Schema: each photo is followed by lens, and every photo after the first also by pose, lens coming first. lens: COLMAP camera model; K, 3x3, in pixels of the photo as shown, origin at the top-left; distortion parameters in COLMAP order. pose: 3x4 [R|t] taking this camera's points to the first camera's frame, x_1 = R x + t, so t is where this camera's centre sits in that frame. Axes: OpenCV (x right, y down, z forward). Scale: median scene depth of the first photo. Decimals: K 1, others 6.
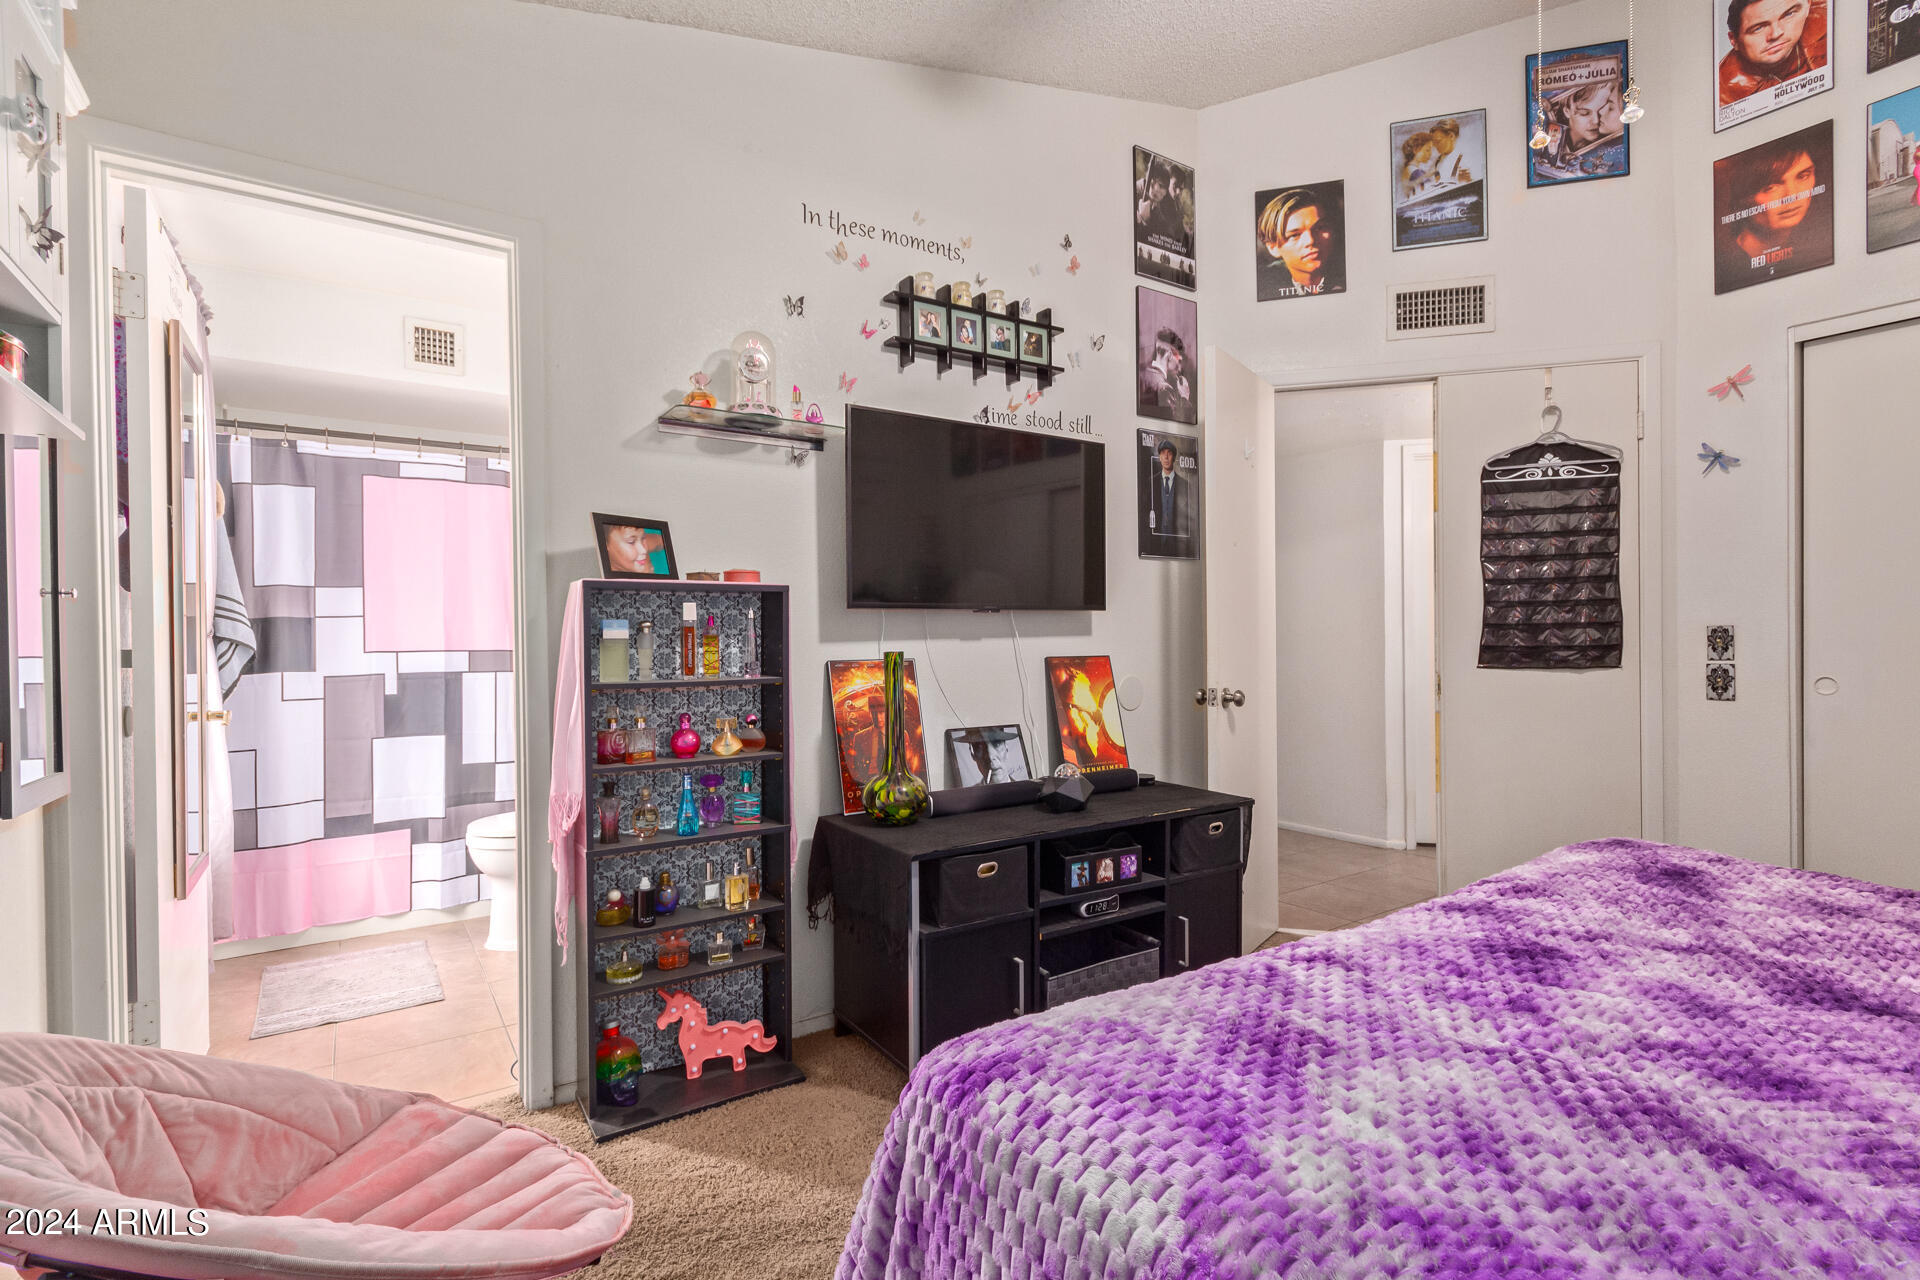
lens RADIAL K [[891.9, 0, 966.2], [0, 891.9, 637.6], [0, 0, 1]] dist [0.007547, -0.002333]
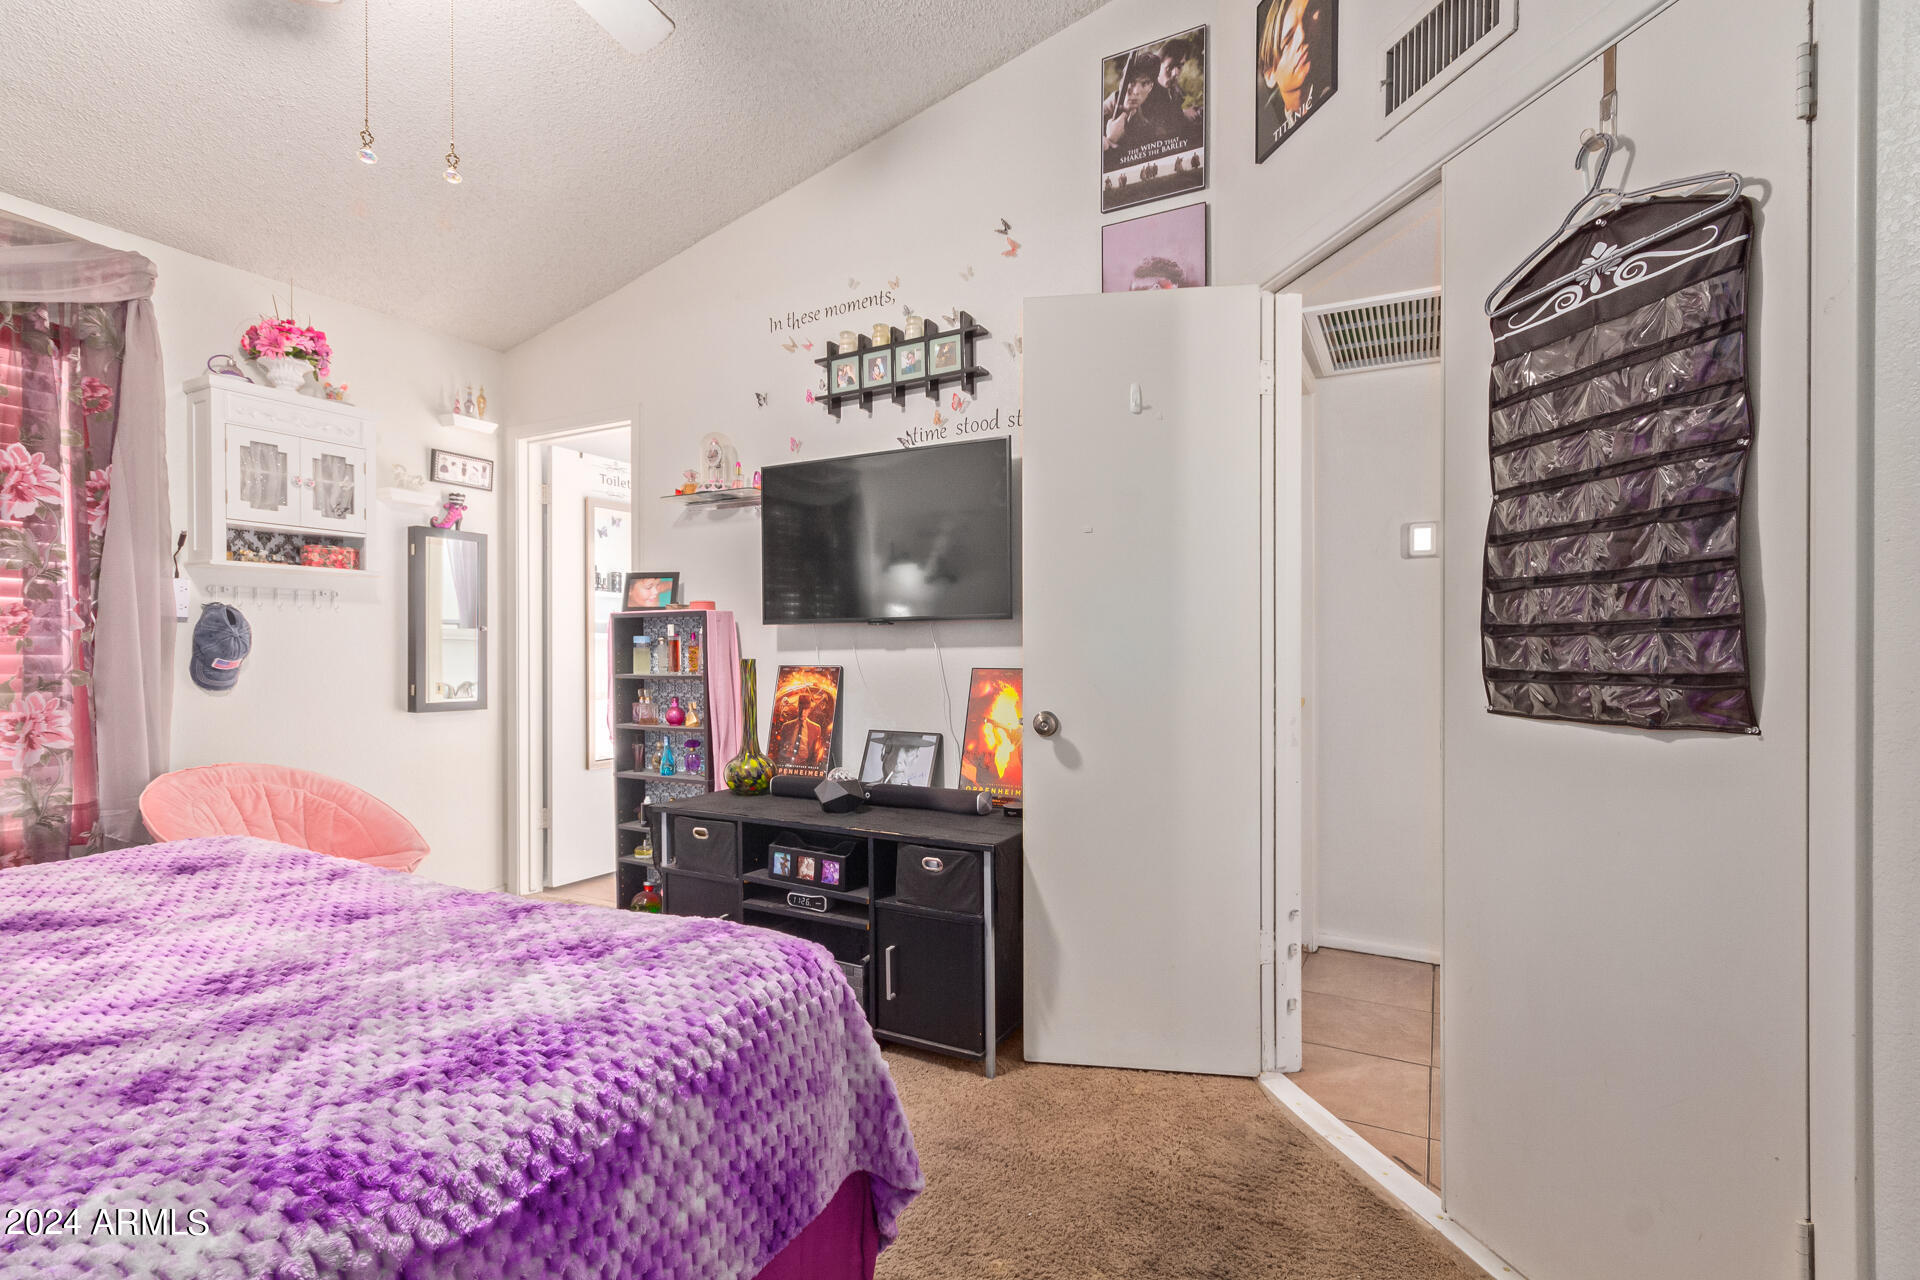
lens RADIAL K [[891.9, 0, 968.4], [0, 891.9, 649.1], [0, 0, 1]] dist [0.007547, -0.002333]
pose [[0.469558, 0.006062, -0.882881, 0.965986], [-0.001803, 0.999981, 0.005907, -0.004895], [0.882900, -0.001181, 0.469560, 0.550108]]
